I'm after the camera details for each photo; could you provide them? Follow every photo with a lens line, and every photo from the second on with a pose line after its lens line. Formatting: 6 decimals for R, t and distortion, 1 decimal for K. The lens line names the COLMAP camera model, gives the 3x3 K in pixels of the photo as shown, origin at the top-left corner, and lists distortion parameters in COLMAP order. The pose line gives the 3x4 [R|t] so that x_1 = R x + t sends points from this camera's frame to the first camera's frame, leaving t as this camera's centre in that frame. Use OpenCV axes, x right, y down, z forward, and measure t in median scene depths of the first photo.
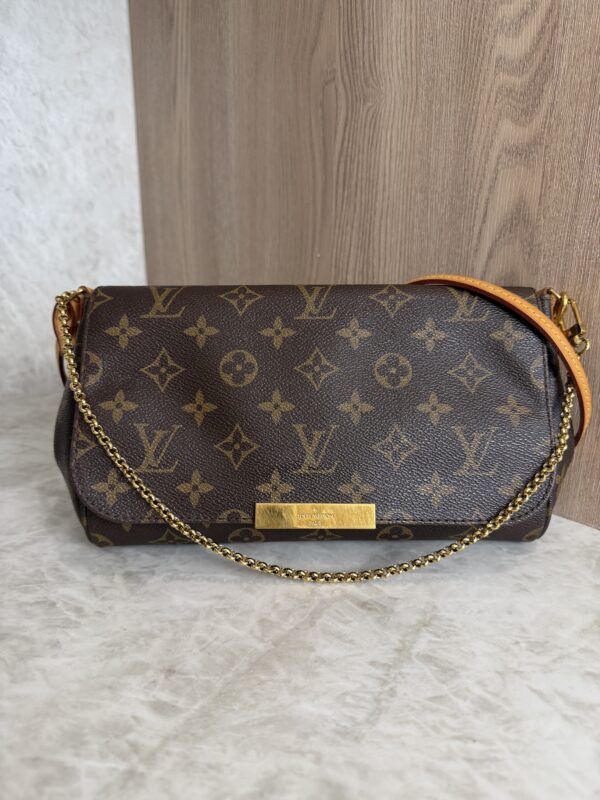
lens RADIAL K [[613.6, 0, 299.9], [0, 613.6, 388.9], [0, 0, 1]] dist [-0.017376, -0.015254]
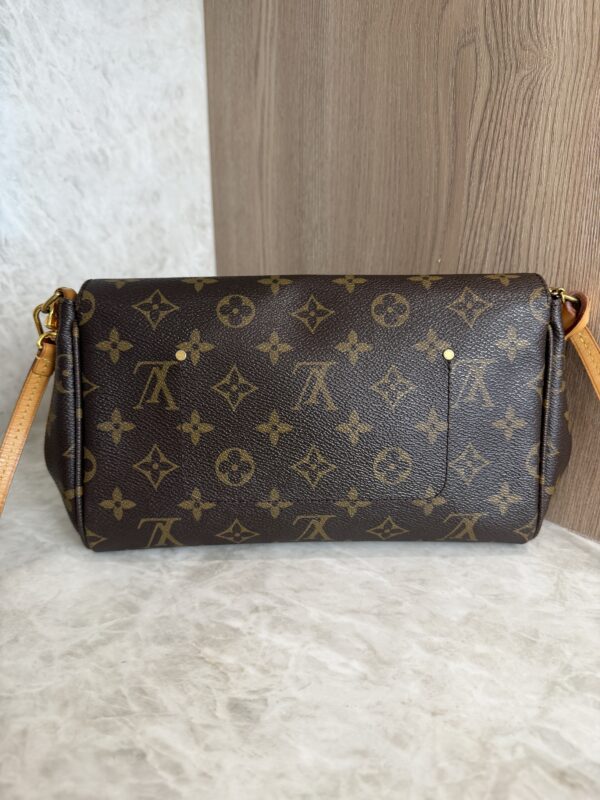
lens RADIAL K [[613.6, 0, 290.0], [0, 613.6, 387.7], [0, 0, 1]] dist [-0.017376, -0.015254]
pose [[0.996910, 0.016221, -0.076854, -0.134498], [-0.013291, 0.999171, 0.038473, -0.104303], [0.077414, -0.037333, 0.996300, 0.220354]]
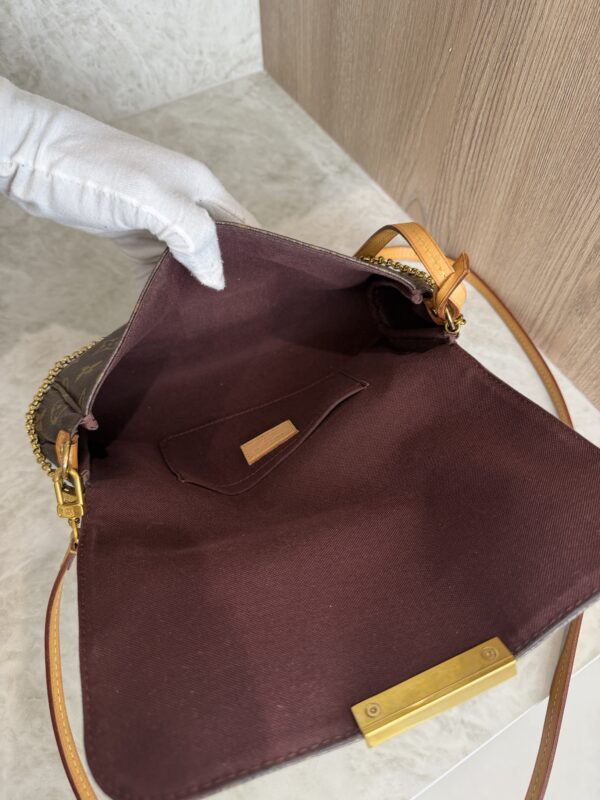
lens RADIAL K [[613.6, 0, 290.5], [0, 613.6, 419.0], [0, 0, 1]] dist [-0.017376, -0.015254]
pose [[0.973579, 0.189304, -0.127705, 0.025154], [-0.041222, 0.695755, 0.717095, -0.591218], [0.224600, -0.692885, 0.685176, 0.052425]]
